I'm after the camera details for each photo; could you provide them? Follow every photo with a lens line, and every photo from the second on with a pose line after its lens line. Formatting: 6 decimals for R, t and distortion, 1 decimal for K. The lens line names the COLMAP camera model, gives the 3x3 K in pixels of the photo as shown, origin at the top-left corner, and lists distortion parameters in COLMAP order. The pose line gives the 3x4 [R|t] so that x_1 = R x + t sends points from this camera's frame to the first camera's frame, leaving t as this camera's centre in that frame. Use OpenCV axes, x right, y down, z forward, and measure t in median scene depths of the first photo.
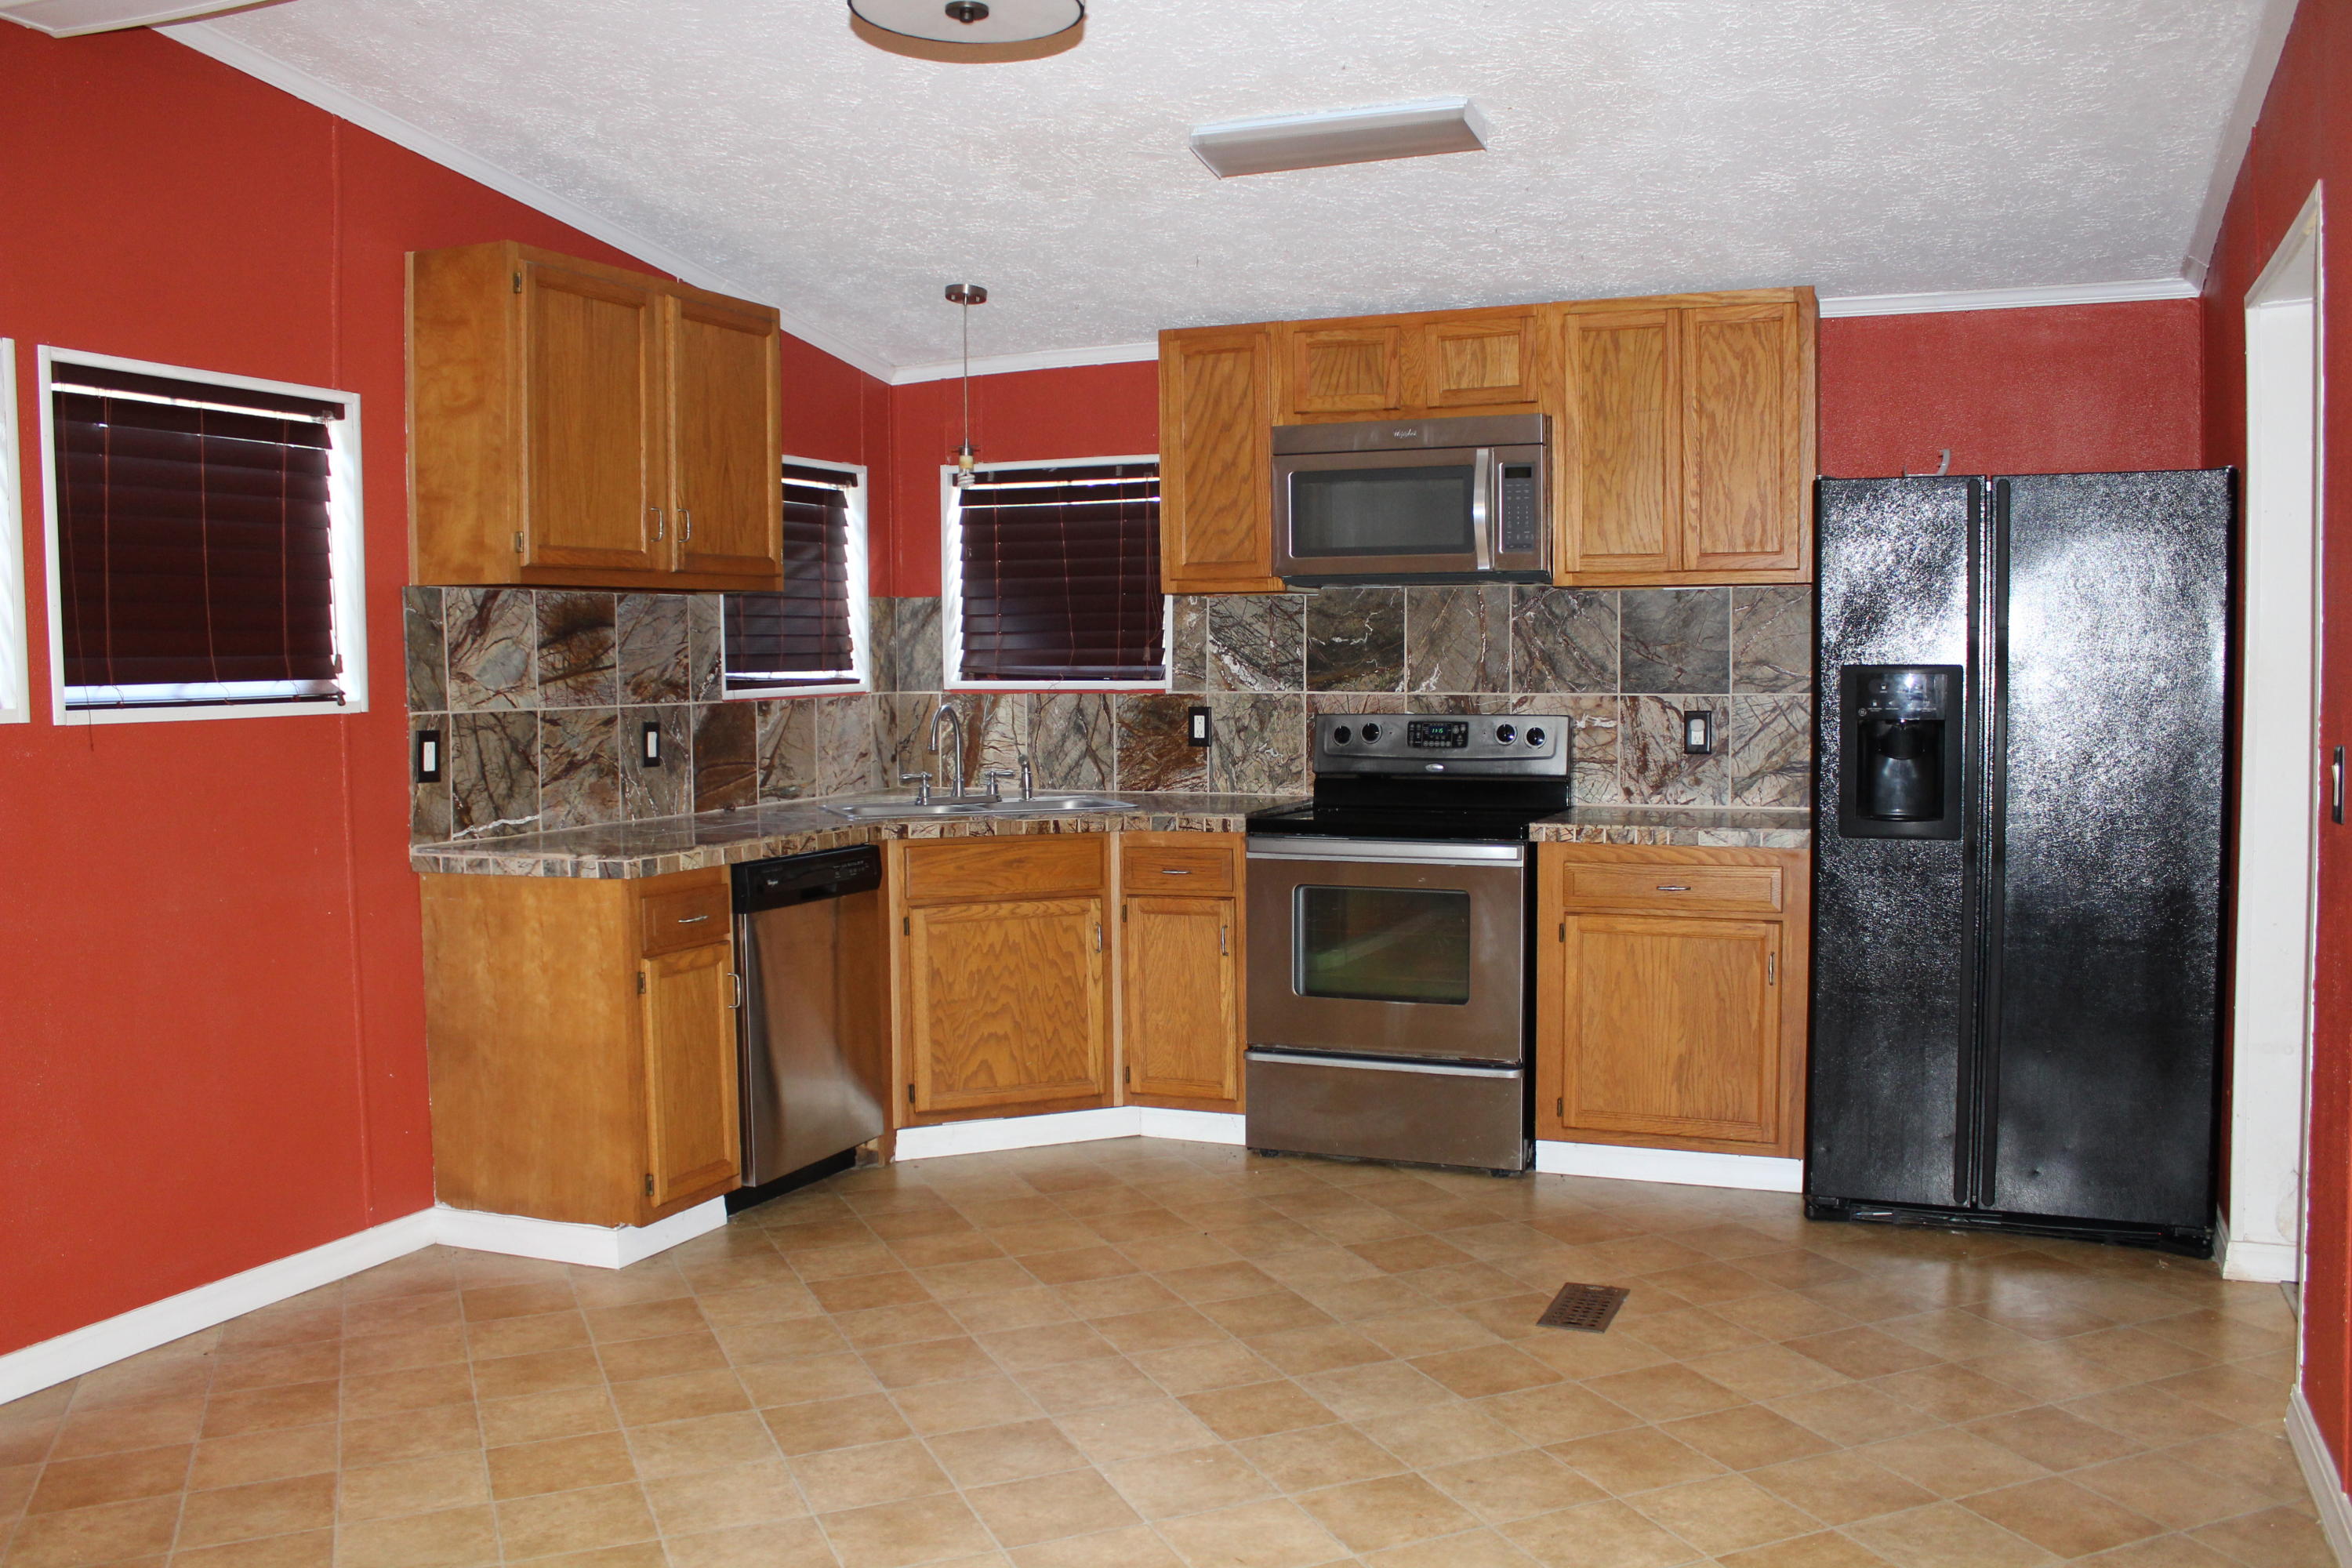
lens RADIAL K [[1955.8, 0, 1128.6], [0, 1955.8, 814.9], [0, 0, 1]] dist [-0.135922, 0.087470]
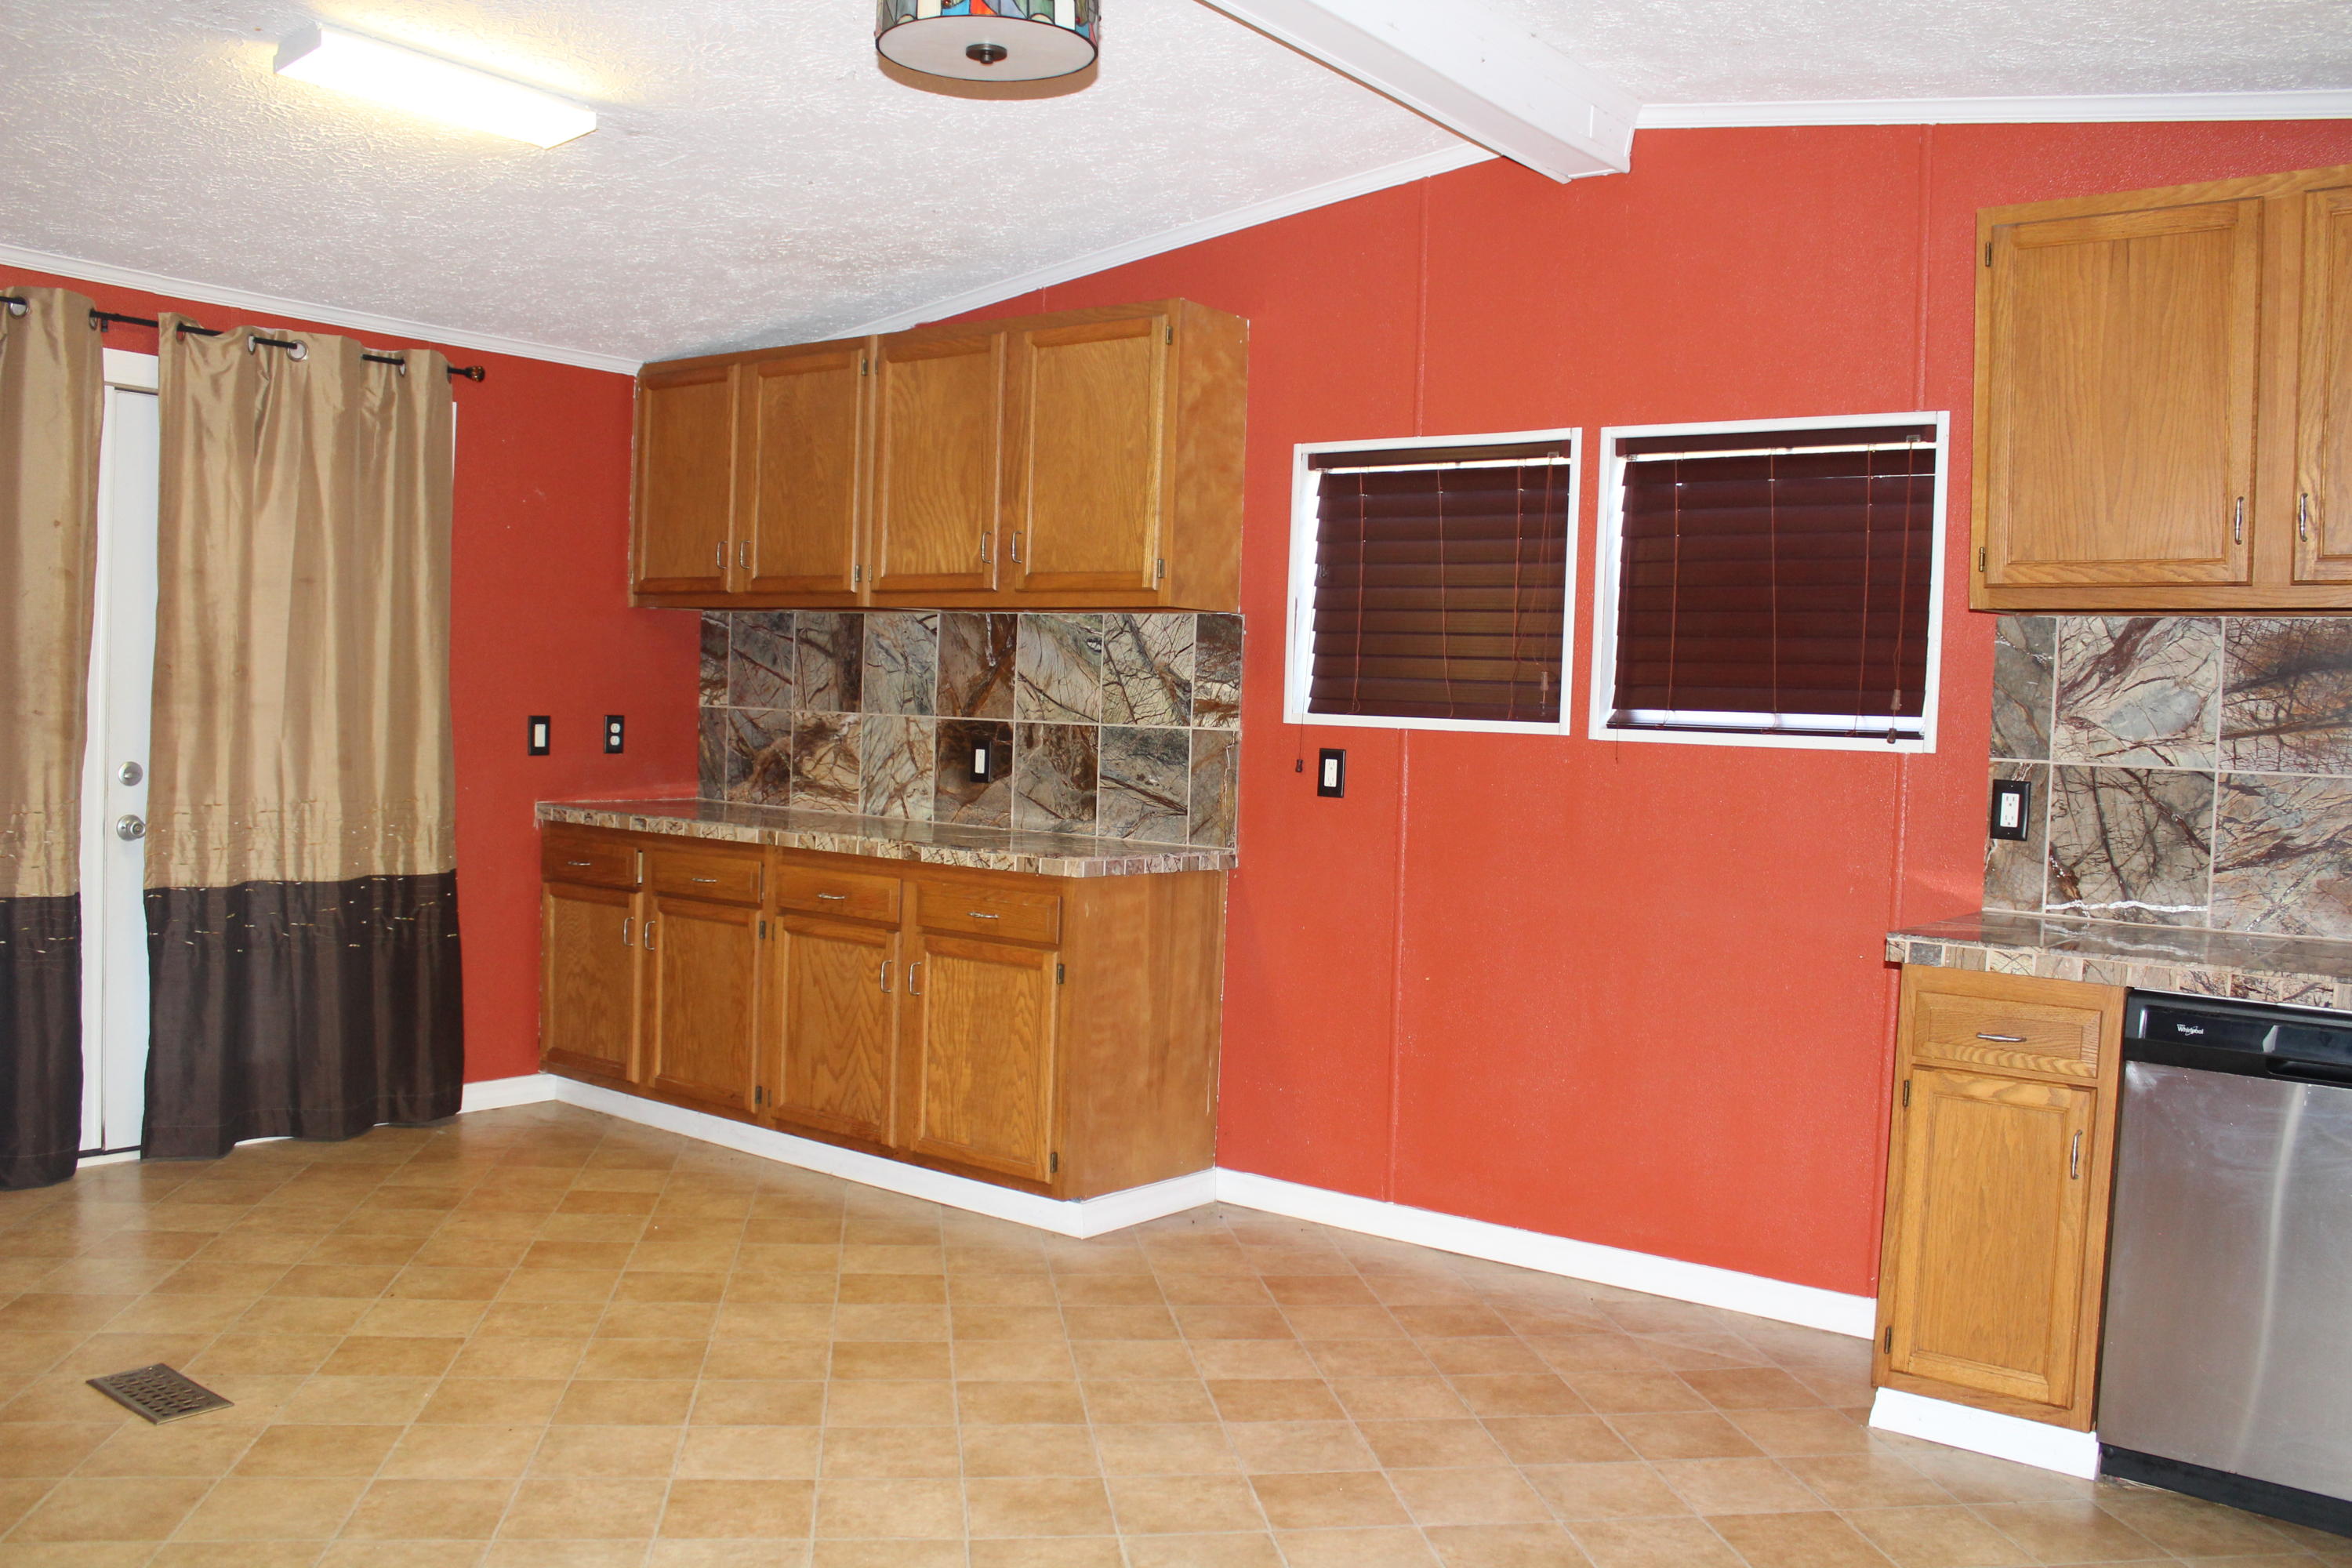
lens RADIAL K [[1955.8, 0, 1171.3], [0, 1955.8, 778.1], [0, 0, 1]] dist [-0.135922, 0.087470]
pose [[-0.235083, 0.045367, -0.970916, 0.554672], [-0.101286, 0.992328, 0.070891, -0.066048], [0.966684, 0.115005, -0.228684, 0.806500]]
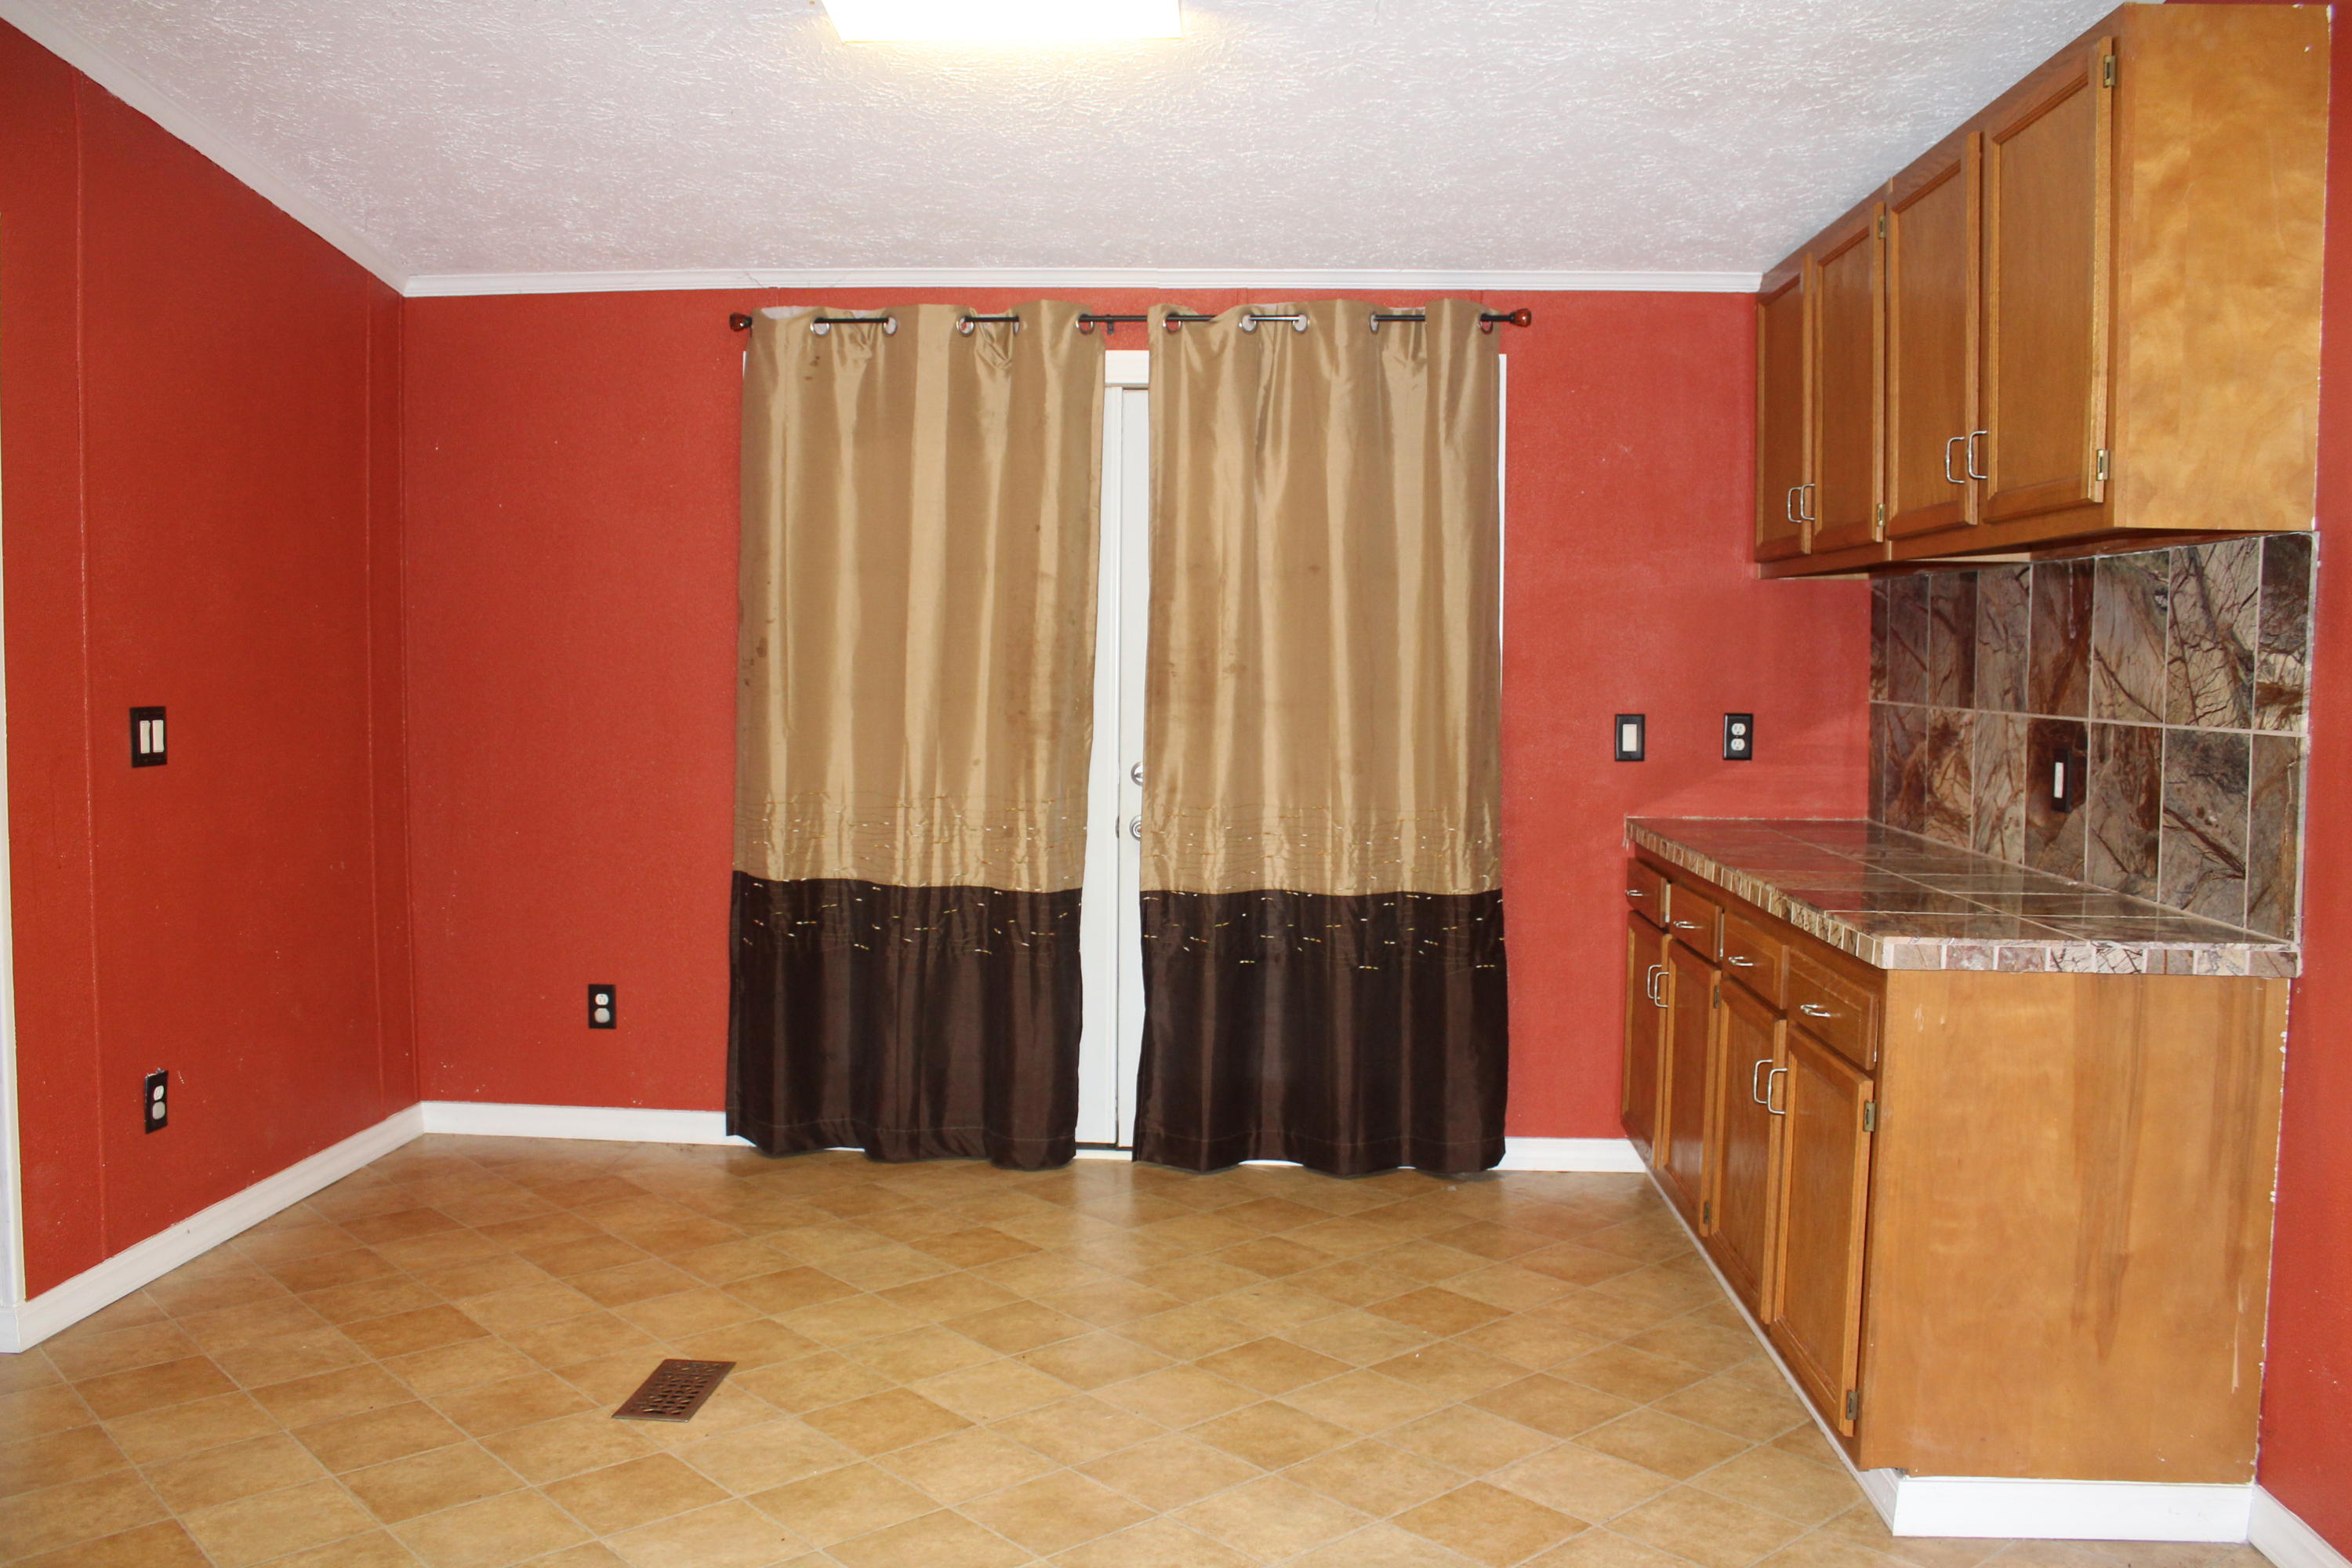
lens RADIAL K [[1955.8, 0, 1172.7], [0, 1955.8, 780.3], [0, 0, 1]] dist [-0.135922, 0.087470]
pose [[-0.931697, 0.029447, -0.362041, 0.094764], [-0.021188, 0.990606, 0.135097, -0.076897], [0.362618, 0.133540, -0.922321, 0.990744]]
